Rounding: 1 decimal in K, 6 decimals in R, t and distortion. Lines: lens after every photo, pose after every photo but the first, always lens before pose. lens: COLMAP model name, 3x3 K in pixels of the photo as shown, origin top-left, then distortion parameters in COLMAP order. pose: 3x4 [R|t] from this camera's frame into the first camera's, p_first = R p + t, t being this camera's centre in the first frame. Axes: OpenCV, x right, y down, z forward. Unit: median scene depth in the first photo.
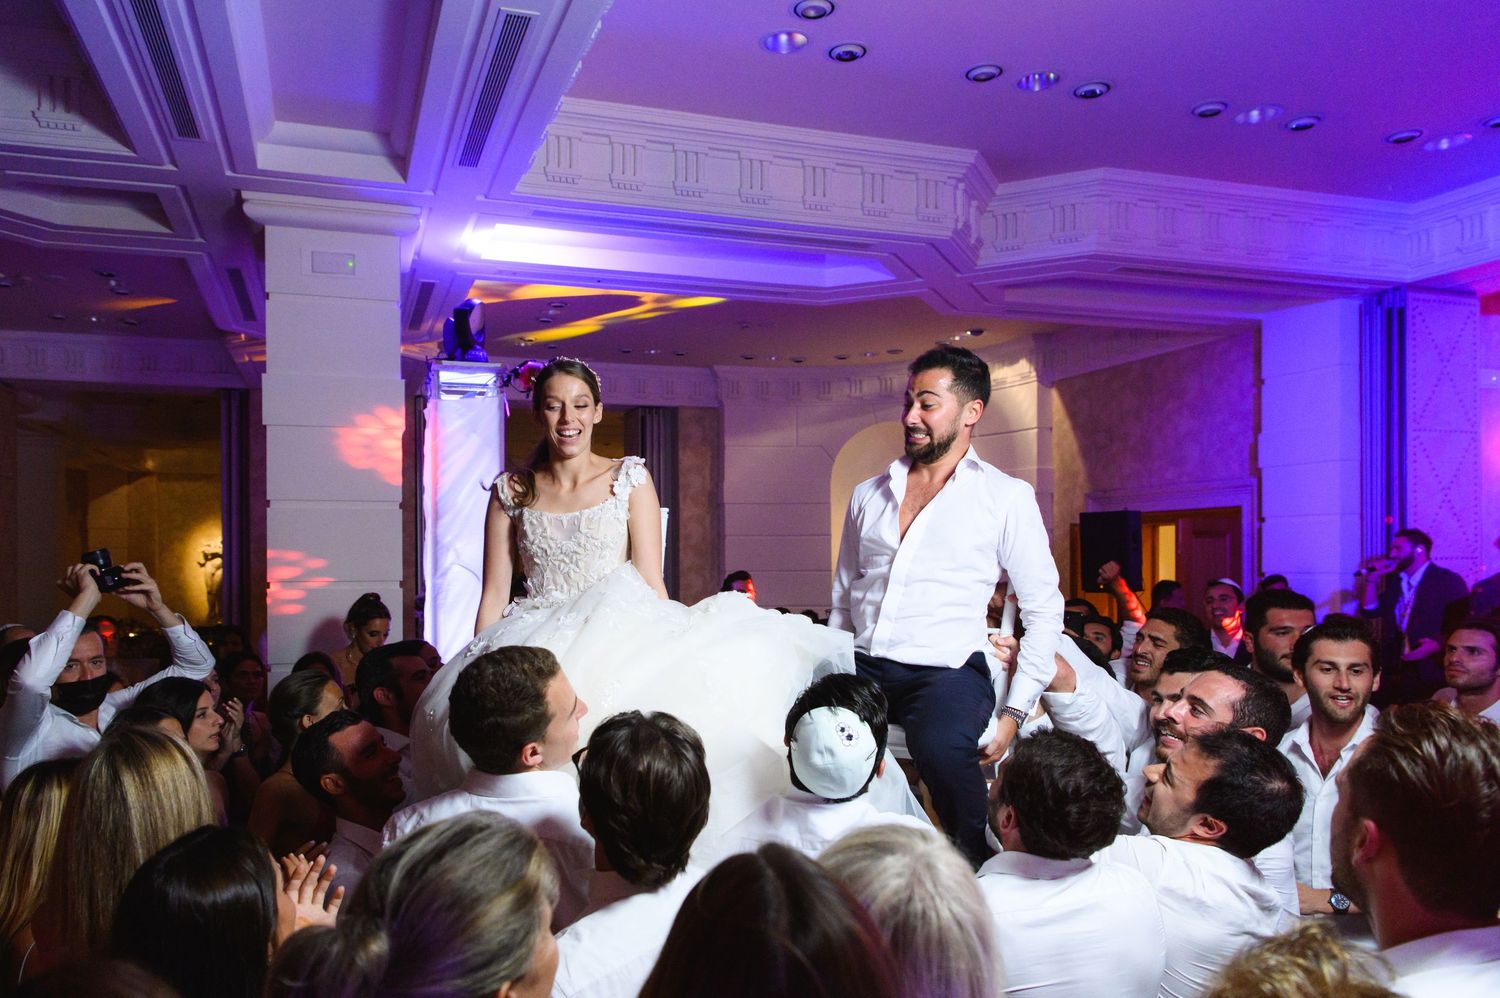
lens RADIAL K [[997.5, 0, 765.6], [0, 997.5, 576.6], [0, 0, 1]] dist [-0.008360, -0.001237]
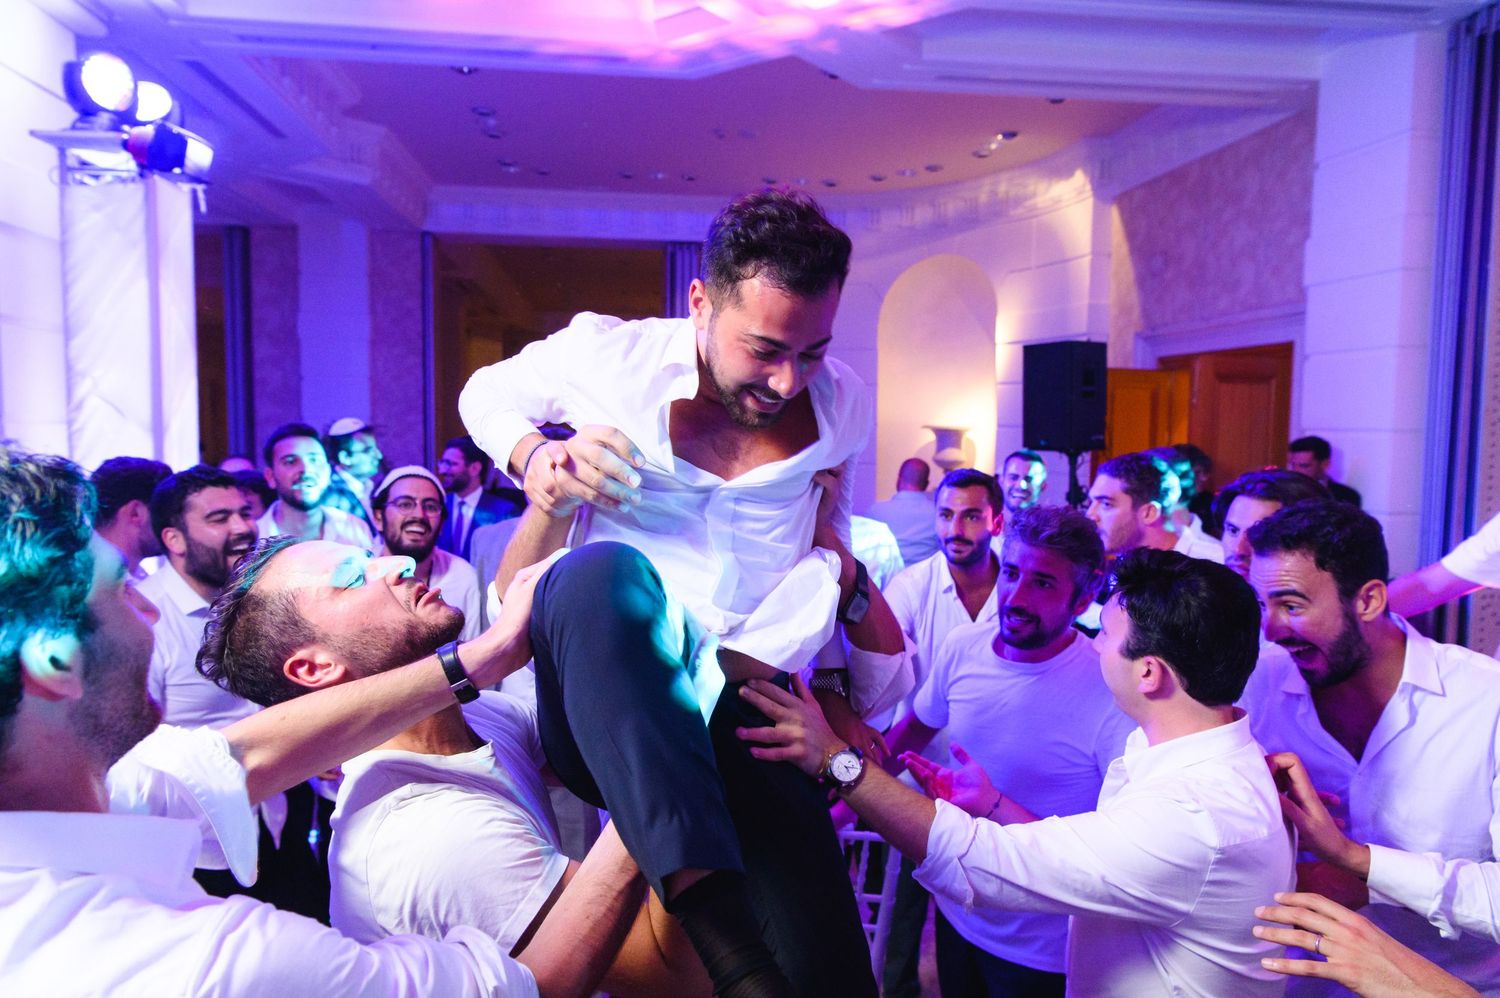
lens RADIAL K [[997.5, 0, 738.0], [0, 997.5, 506.1], [0, 0, 1]] dist [-0.008360, -0.001237]
pose [[0.982787, 0.030147, -0.182265, 0.185675], [-0.016959, 0.997152, 0.073486, 0.005040], [0.183961, -0.069130, 0.980500, 0.159023]]
